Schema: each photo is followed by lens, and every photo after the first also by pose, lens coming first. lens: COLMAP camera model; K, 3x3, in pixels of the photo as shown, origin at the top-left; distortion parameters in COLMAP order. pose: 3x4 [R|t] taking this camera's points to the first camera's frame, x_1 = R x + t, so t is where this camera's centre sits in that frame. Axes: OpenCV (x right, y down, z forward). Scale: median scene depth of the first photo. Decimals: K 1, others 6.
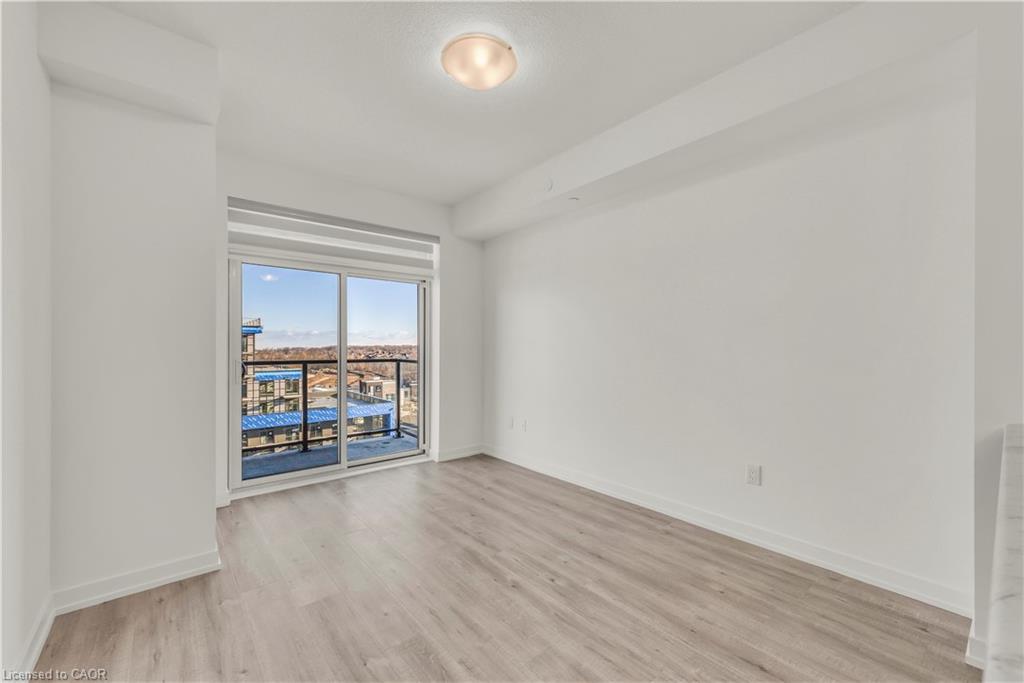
lens RADIAL K [[420.7, 0, 515.8], [0, 420.7, 346.3], [0, 0, 1]] dist [0.011351, -0.000312]
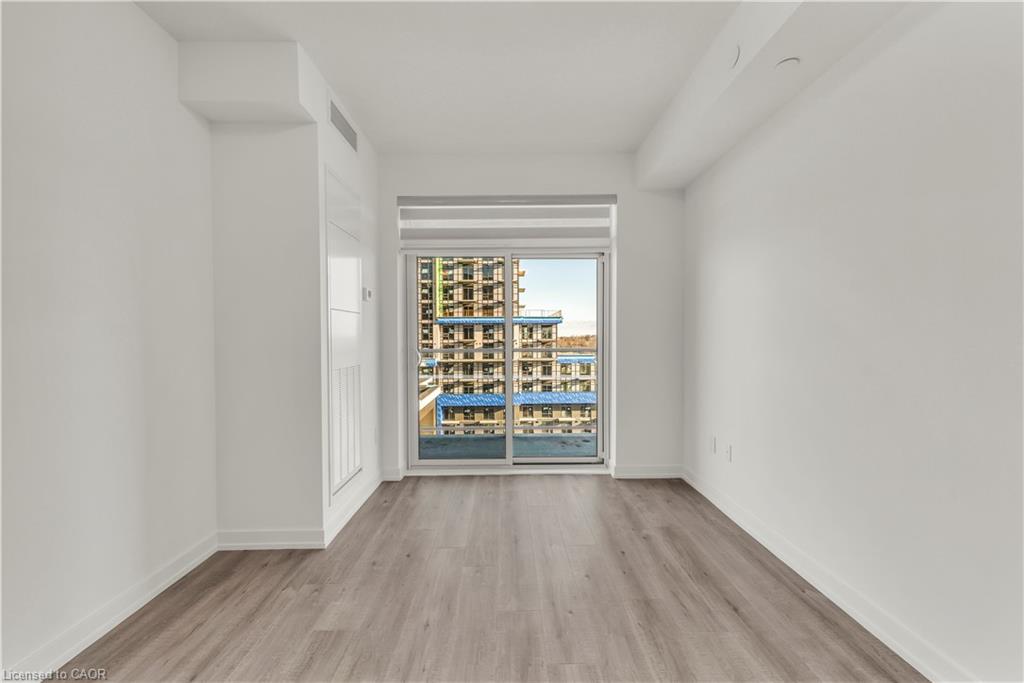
lens RADIAL K [[411.1, 0, 512.0], [0, 411.1, 341.5], [0, 0, 1]] dist [0.011199, -0.000117]
pose [[0.770594, 0.006049, -0.637297, 0.163111], [0.006516, 0.999828, 0.017369, 0.000161], [0.637293, -0.017537, 0.770422, 0.277412]]
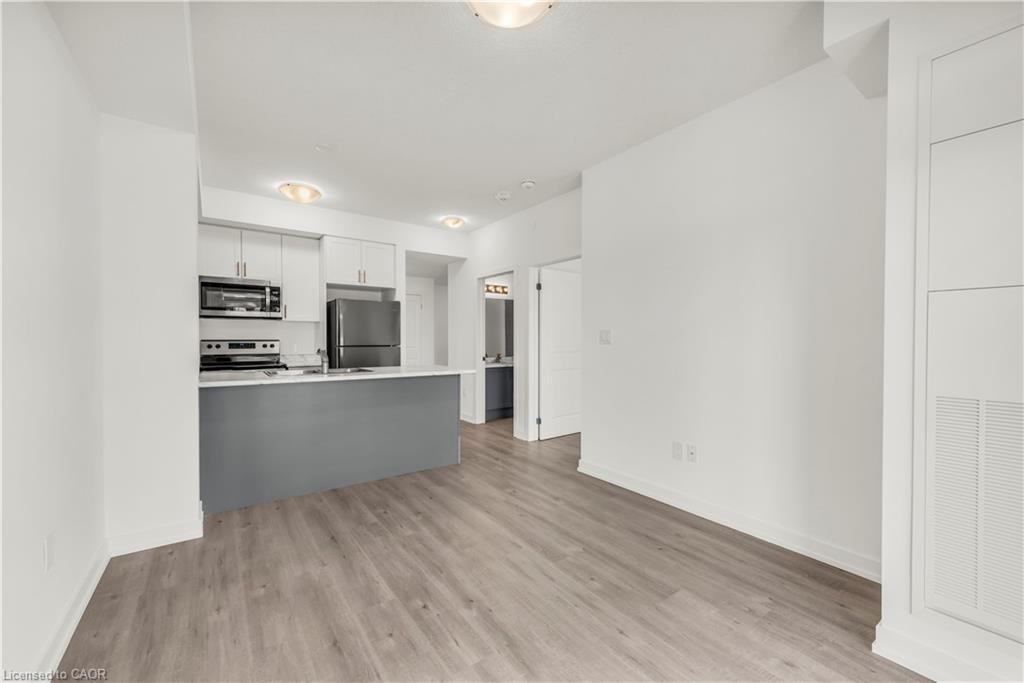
lens RADIAL K [[395.6, 0, 515.9], [0, 395.6, 342.9], [0, 0, 1]] dist [0.009712, -0.000243]
pose [[-0.998121, -0.002077, 0.061243, -0.075101], [-0.001457, 0.999947, 0.010157, 0.001530], [-0.061261, 0.010048, -0.998071, 0.908539]]
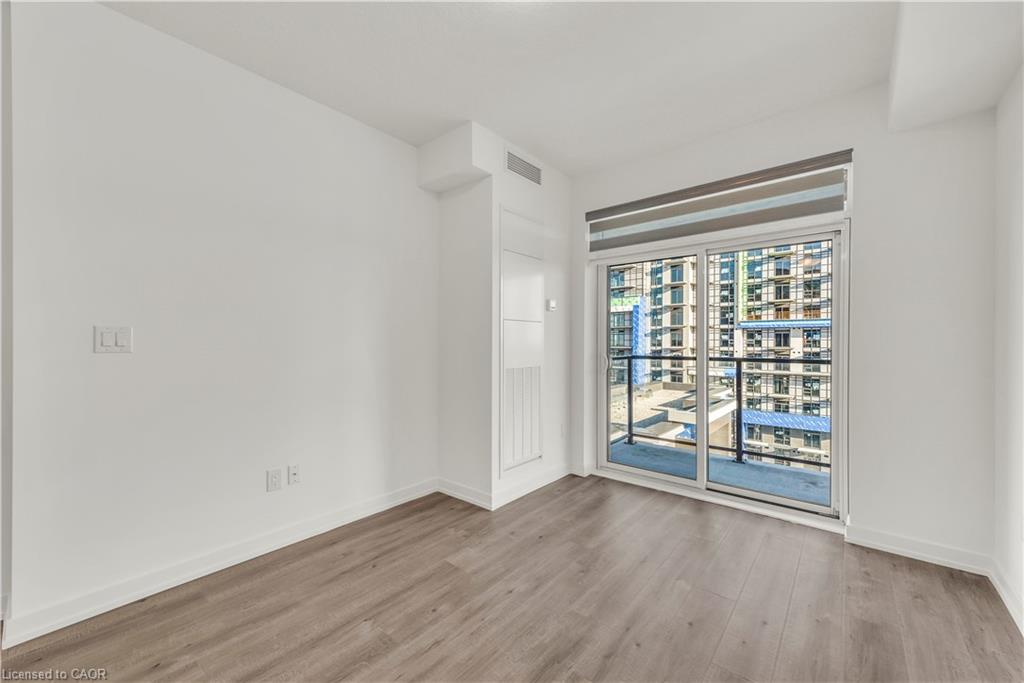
lens RADIAL K [[408.5, 0, 504.8], [0, 408.5, 340.9], [0, 0, 1]] dist [0.011075, -0.000169]
pose [[0.160141, -0.001758, -0.987093, 0.299173], [0.001255, 0.999998, -0.001577, 0.000930], [0.987093, -0.000987, 0.160143, 0.448304]]
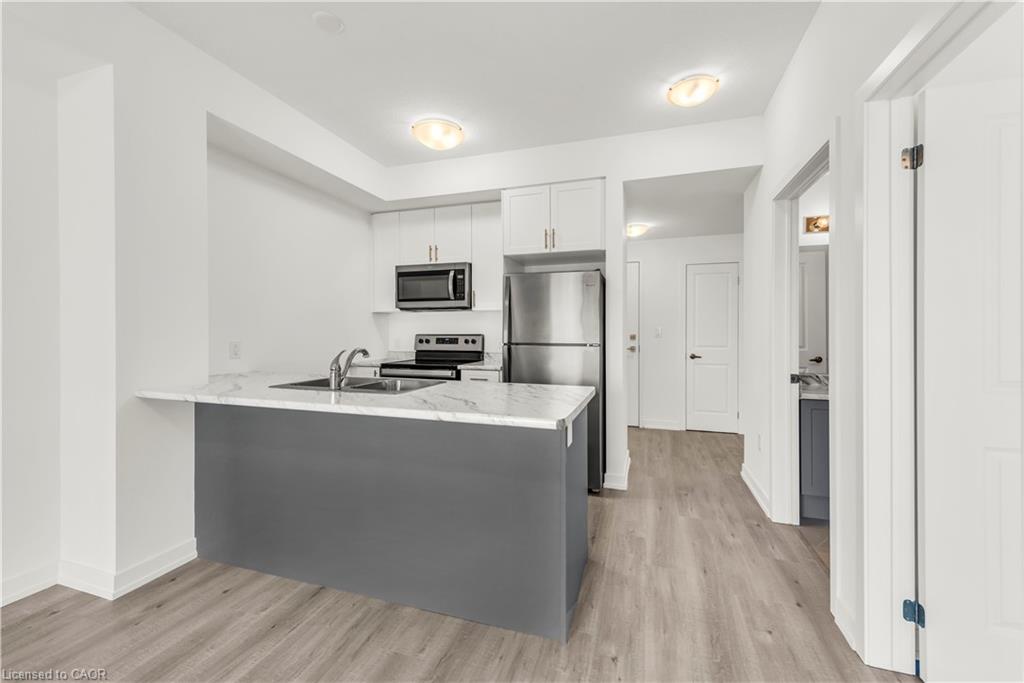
lens RADIAL K [[414.9, 0, 510.0], [0, 414.9, 331.5], [0, 0, 1]] dist [0.010598, -0.000186]
pose [[-0.527908, 0.001596, 0.849300, -0.191323], [-0.000877, 0.999997, -0.002425, 0.000920], [-0.849301, -0.002025, -0.527905, 0.259256]]
